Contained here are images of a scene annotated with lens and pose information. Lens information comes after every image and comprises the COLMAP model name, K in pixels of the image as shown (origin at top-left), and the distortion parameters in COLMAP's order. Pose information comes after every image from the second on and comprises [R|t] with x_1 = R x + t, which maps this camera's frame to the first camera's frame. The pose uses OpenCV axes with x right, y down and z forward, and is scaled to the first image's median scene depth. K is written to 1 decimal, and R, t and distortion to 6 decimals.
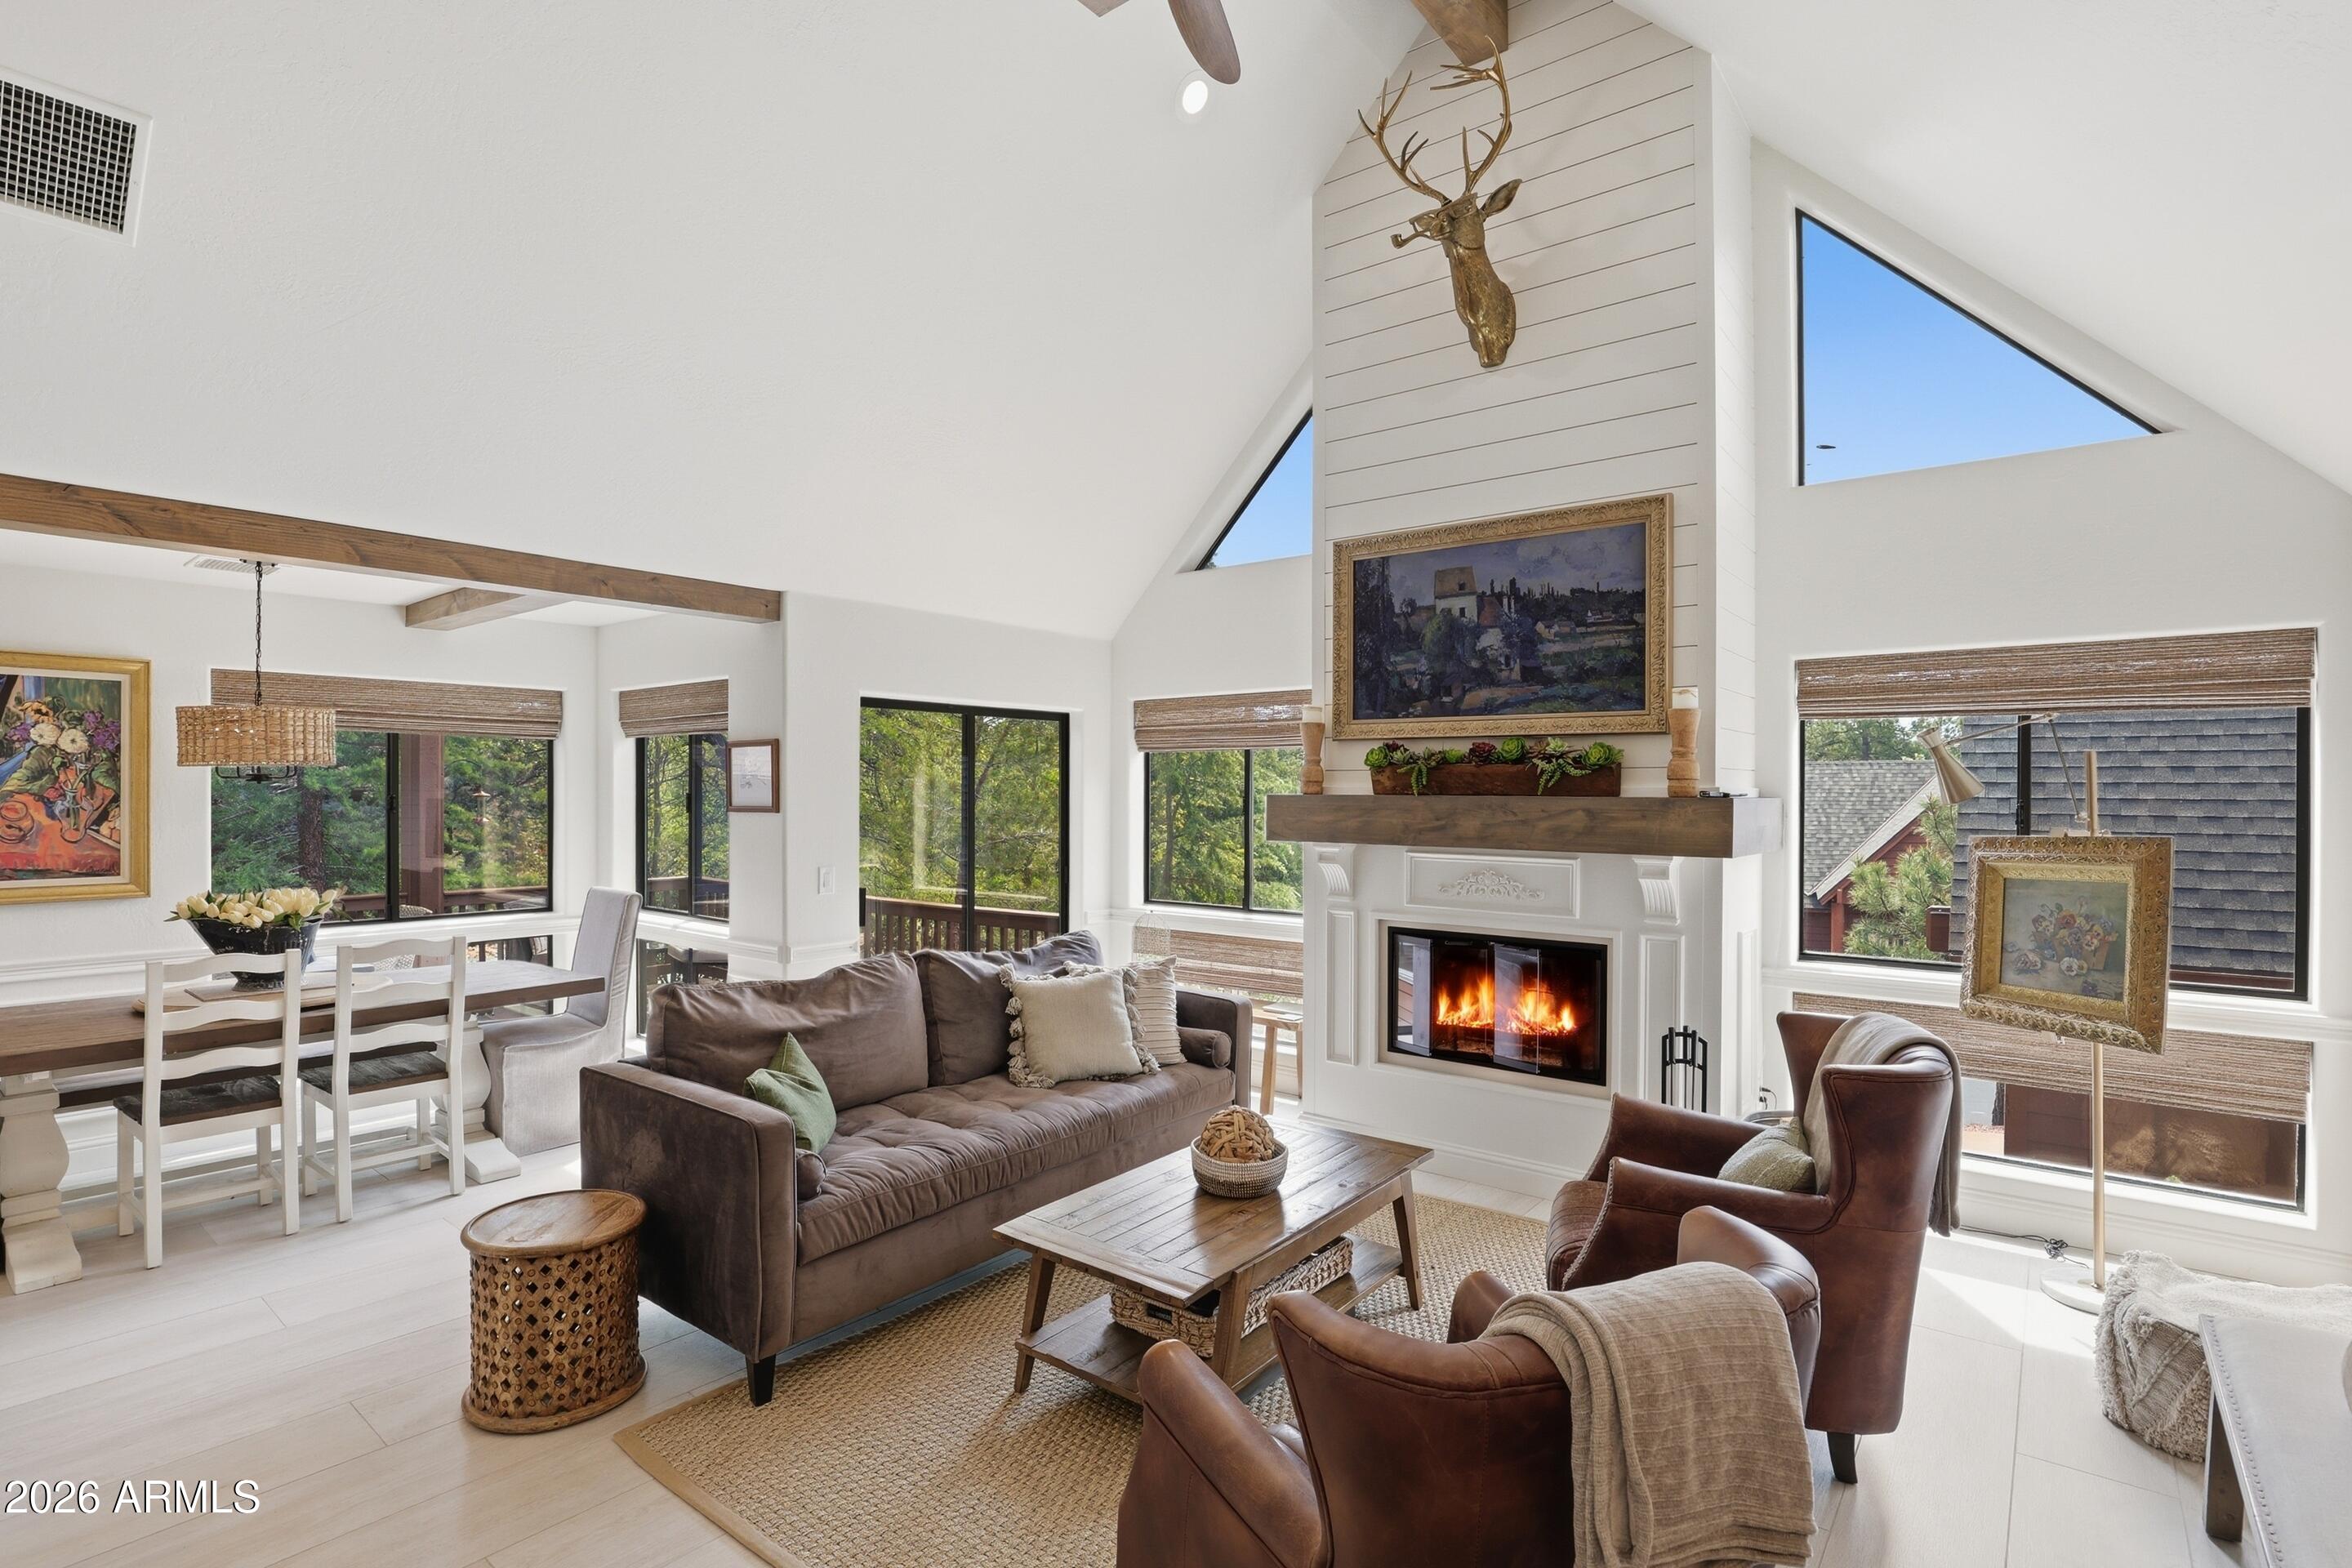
lens RADIAL K [[1118.3, 0, 1176.0], [0, 1118.3, 784.0], [0, 0, 1]] dist [-0.016224, 0.000372]
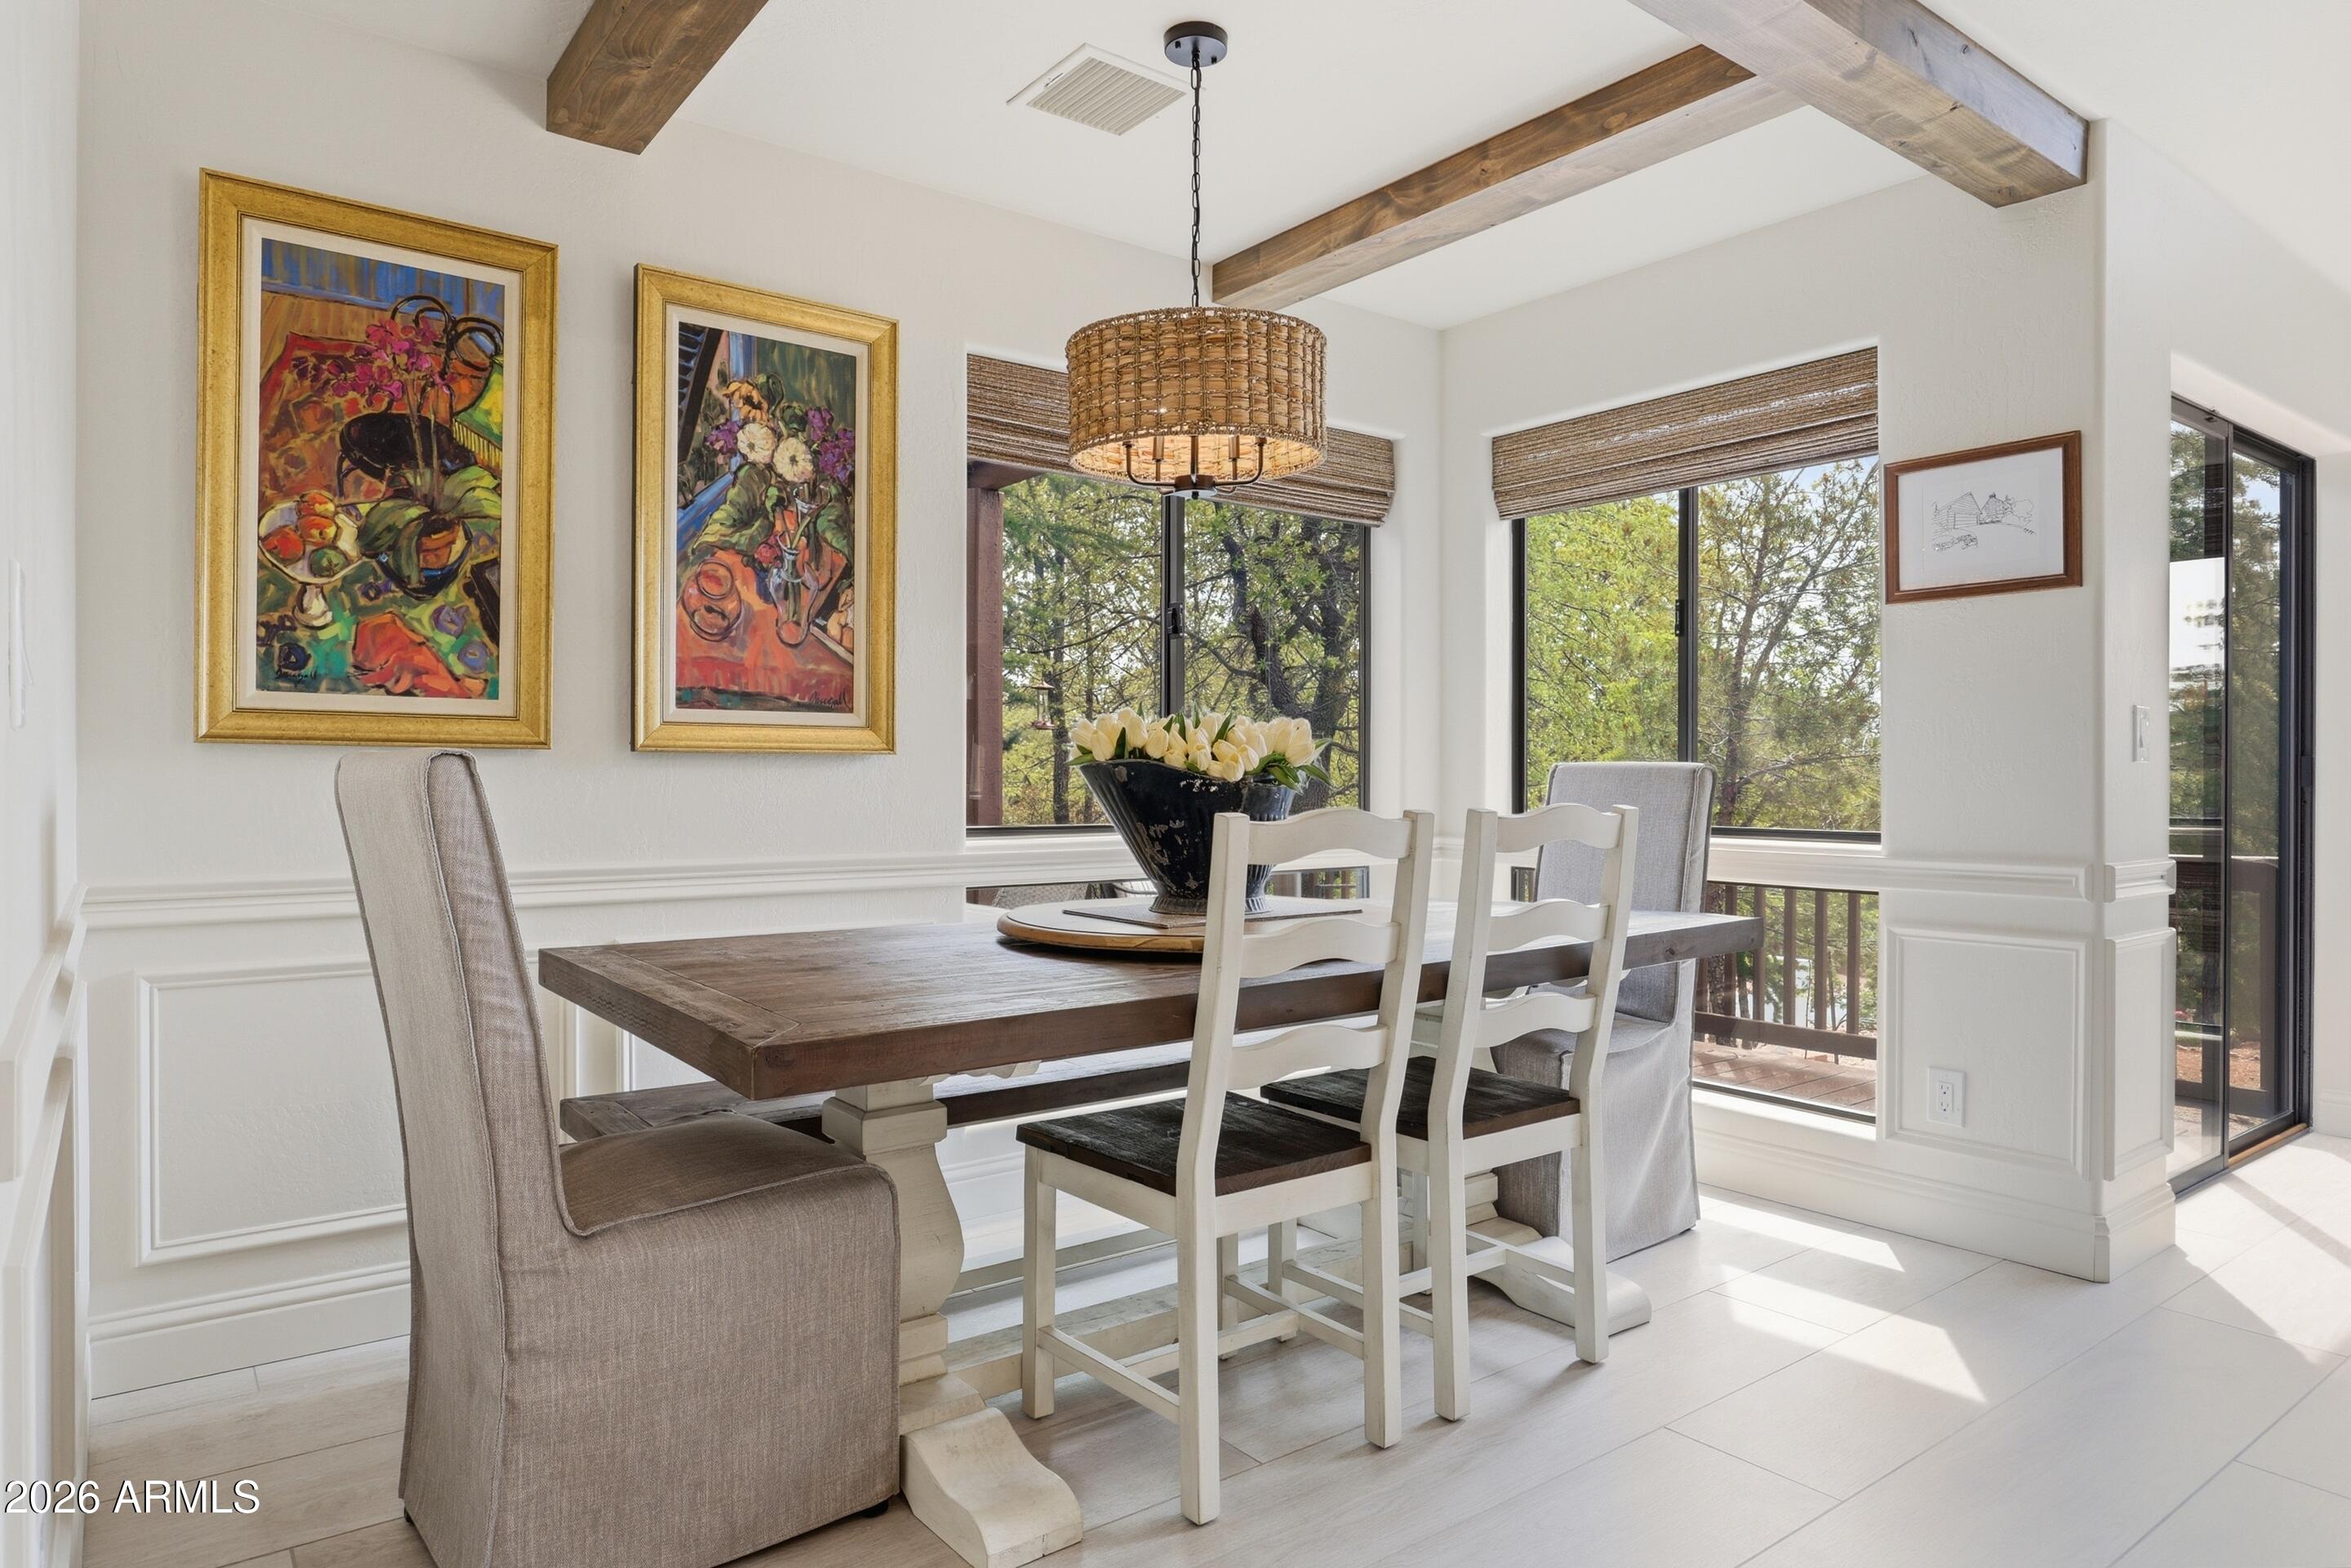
lens RADIAL K [[1418.3, 0, 1175.5], [0, 1418.3, 784.0], [0, 0, 1]] dist [-0.002196, 0.000912]
pose [[0.970754, 0.002430, -0.240062, -0.417009], [-0.000651, 0.999972, 0.007491, 0.074610], [0.240073, -0.007116, 0.970729, 0.232649]]
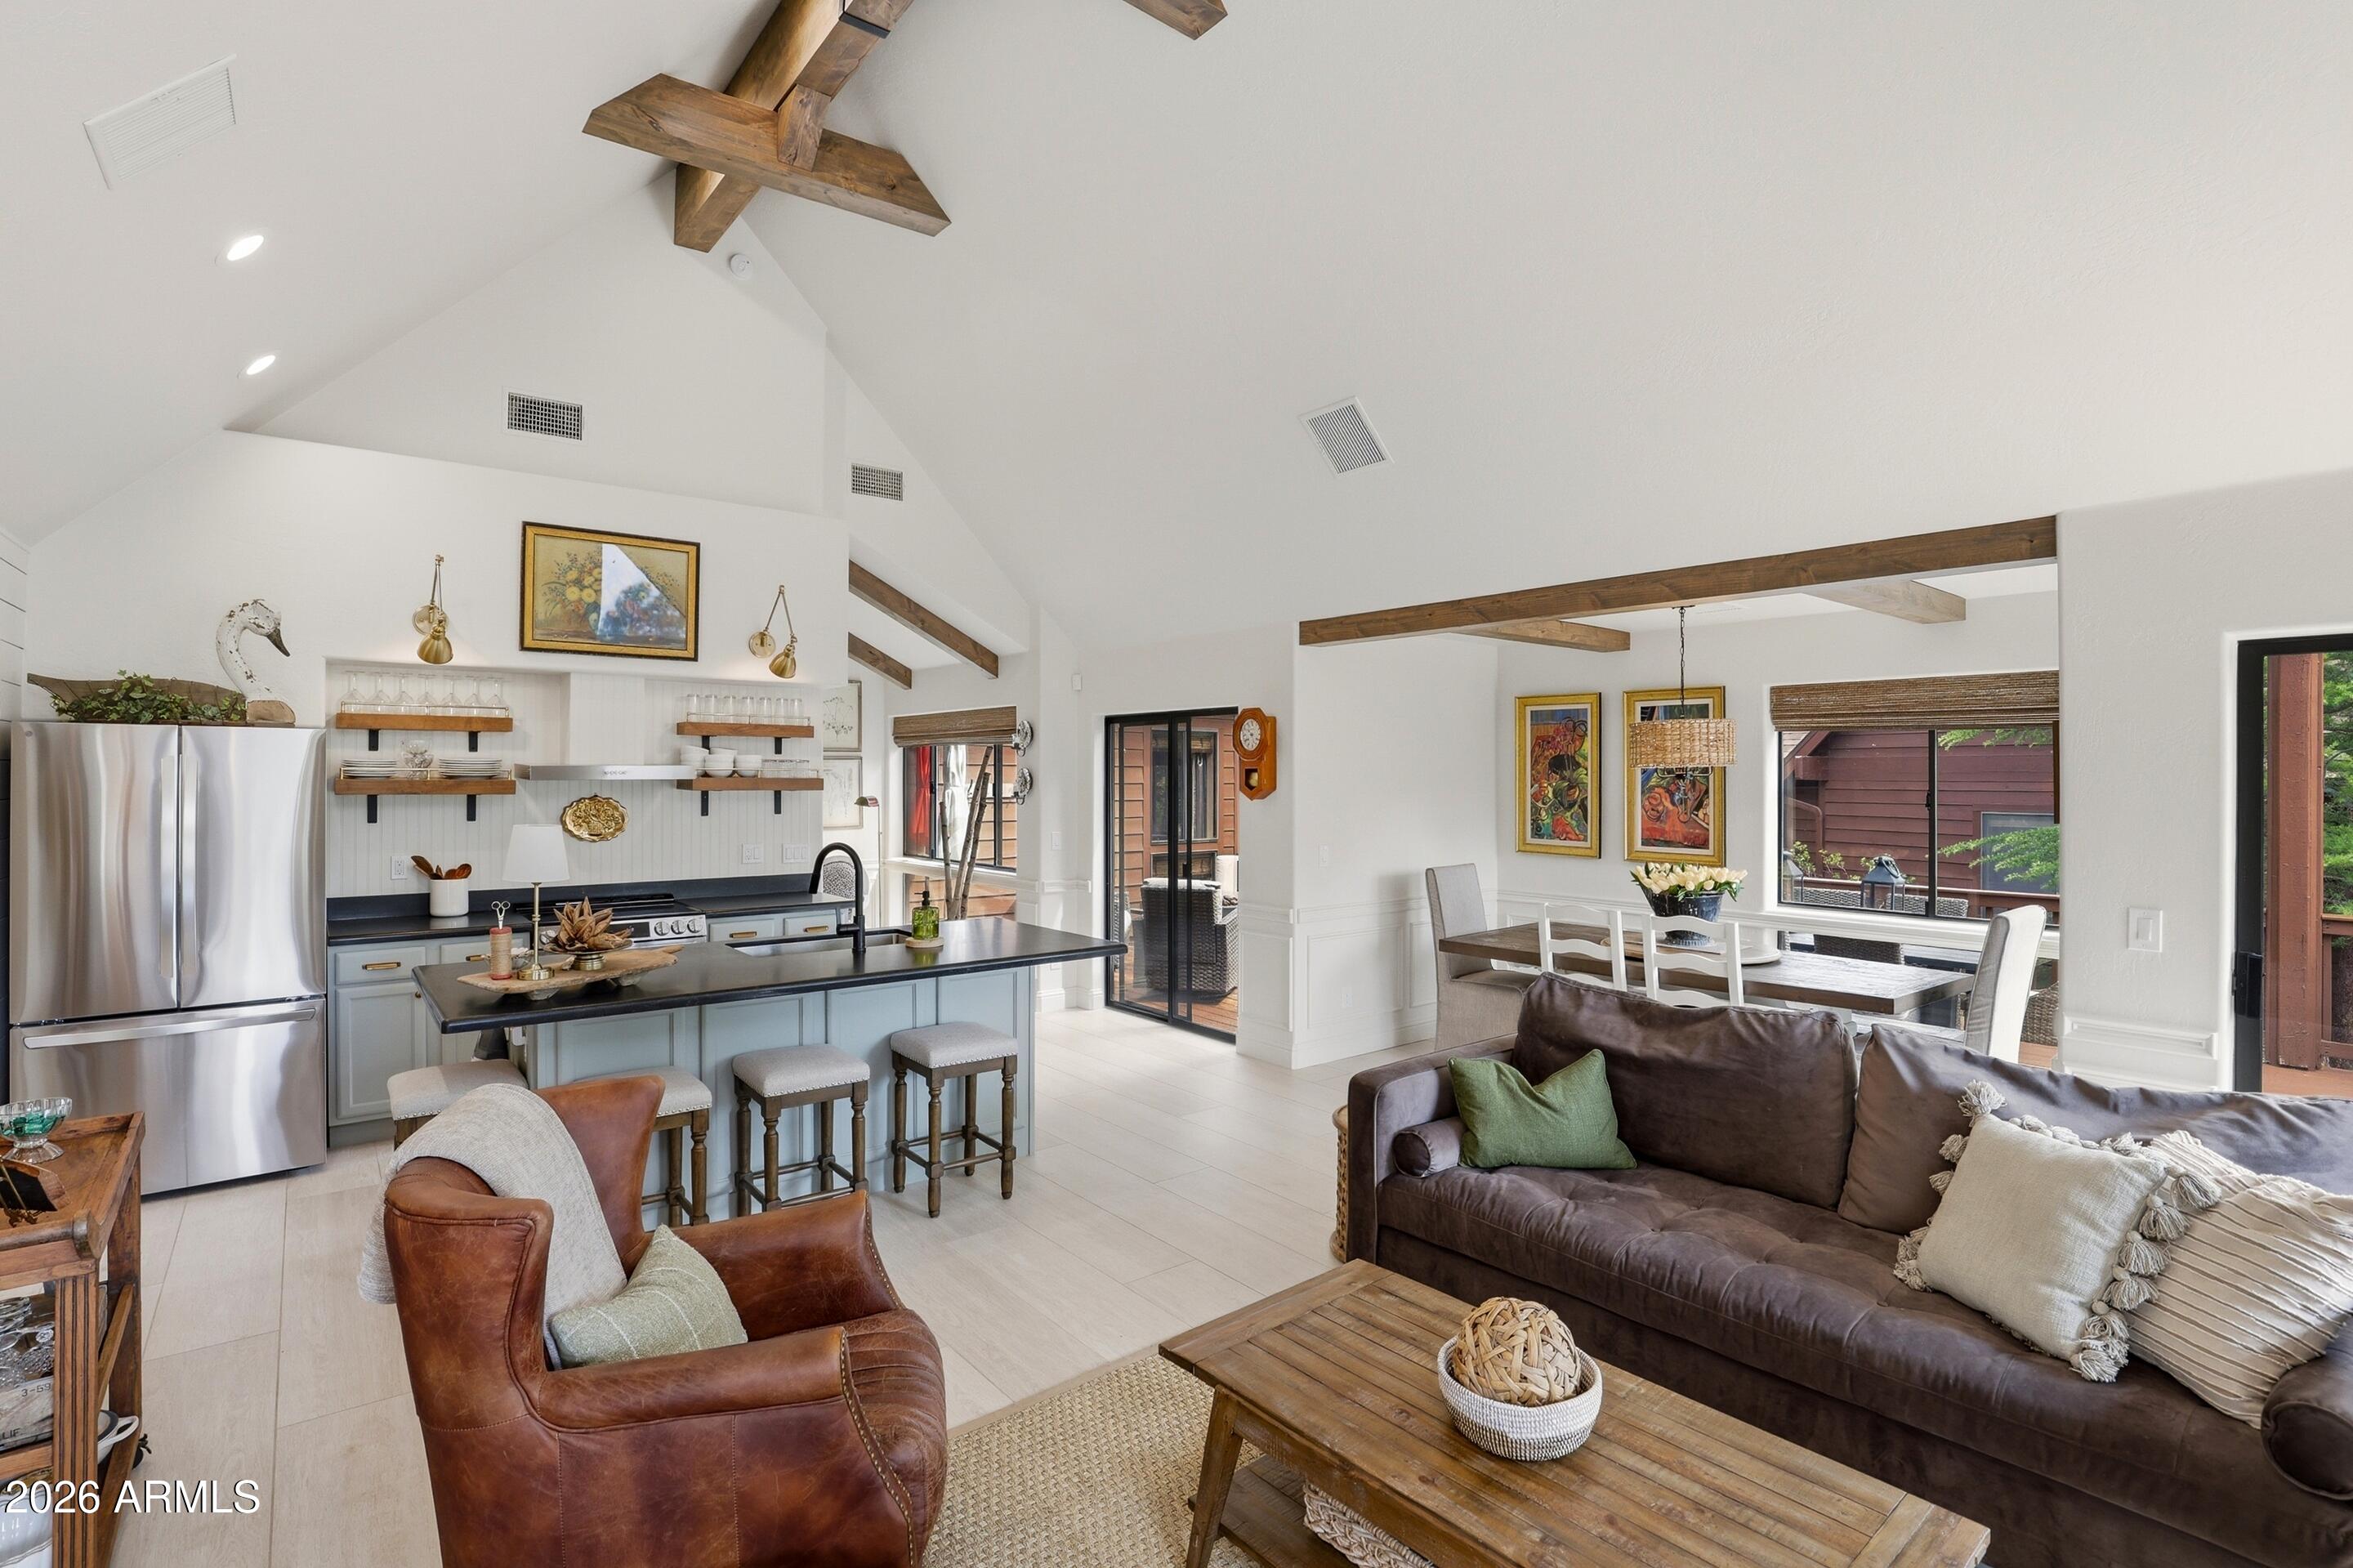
lens RADIAL K [[1118.8, 0, 1176.5], [0, 1118.8, 784.0], [0, 0, 1]] dist [-0.016224, 0.000372]
pose [[-0.205847, 0.006981, -0.978559, 0.326537], [-0.002124, 0.999969, 0.007580, -0.003375], [0.978582, 0.003639, -0.205826, 0.426051]]
